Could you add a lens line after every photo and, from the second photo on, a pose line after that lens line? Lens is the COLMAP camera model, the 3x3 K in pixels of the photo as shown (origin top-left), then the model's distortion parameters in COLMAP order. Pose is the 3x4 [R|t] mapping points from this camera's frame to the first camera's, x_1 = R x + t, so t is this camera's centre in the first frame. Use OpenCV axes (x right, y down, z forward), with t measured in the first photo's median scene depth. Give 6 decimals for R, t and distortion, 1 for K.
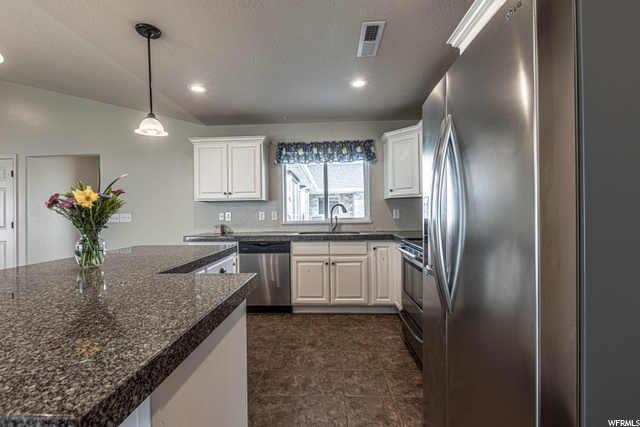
lens RADIAL K [[286.7, 0, 309.7], [0, 286.7, 212.9], [0, 0, 1]] dist [-0.003366, 0.000247]
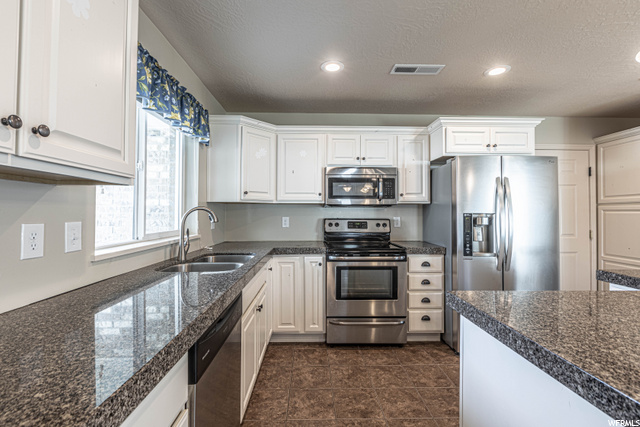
lens RADIAL K [[286.7, 0, 319.7], [0, 286.7, 211.2], [0, 0, 1]] dist [-0.003366, 0.000247]
pose [[-0.104510, 0.018886, 0.994345, -0.531123], [-0.003716, 0.999805, -0.019380, -0.014302], [-0.994517, -0.005720, -0.104419, 0.925261]]
